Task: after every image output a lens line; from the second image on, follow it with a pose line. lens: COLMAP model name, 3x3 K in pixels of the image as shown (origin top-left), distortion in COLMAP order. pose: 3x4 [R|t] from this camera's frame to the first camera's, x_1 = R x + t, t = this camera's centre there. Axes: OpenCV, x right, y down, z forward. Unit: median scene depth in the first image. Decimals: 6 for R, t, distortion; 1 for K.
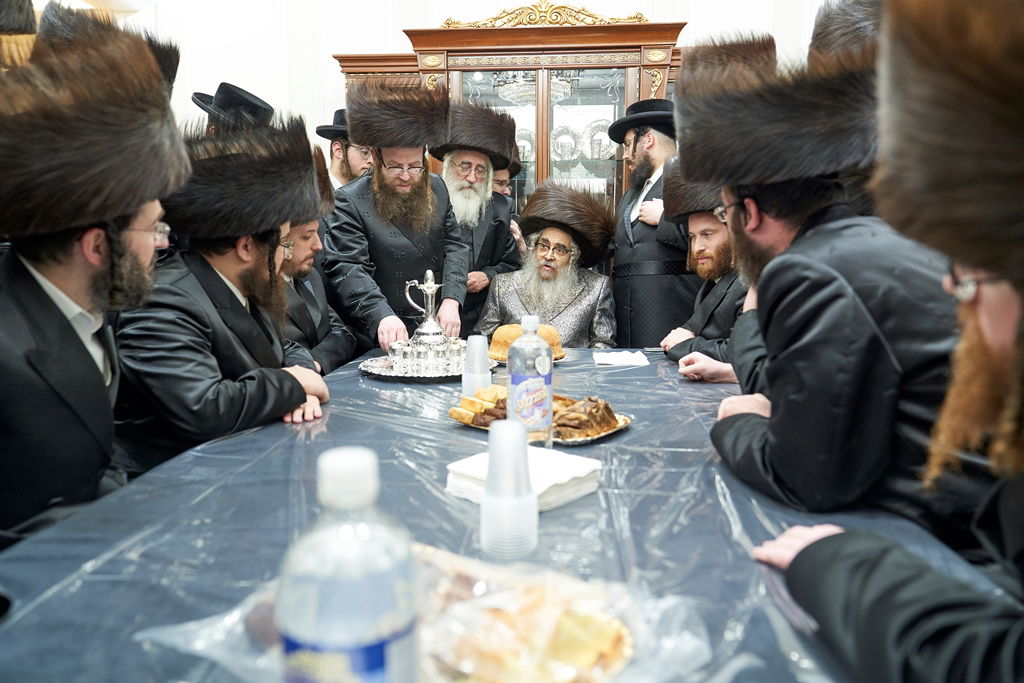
lens RADIAL K [[715.9, 0, 503.0], [0, 715.9, 344.8], [0, 0, 1]] dist [0.000278, -0.022984]
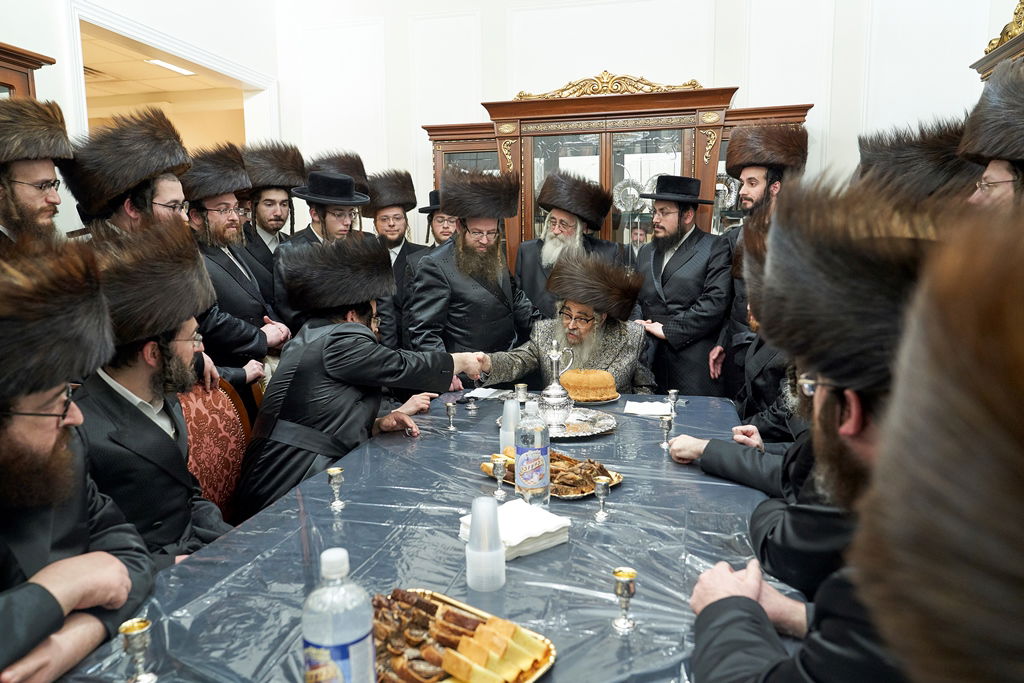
lens RADIAL K [[715.9, 0, 521.1], [0, 715.9, 346.7], [0, 0, 1]] dist [0.000278, -0.022984]
pose [[0.991955, 0.004937, -0.126496, 0.157962], [-0.005477, 0.999977, -0.003923, -0.117019], [0.126474, 0.004584, 0.991959, -0.261790]]
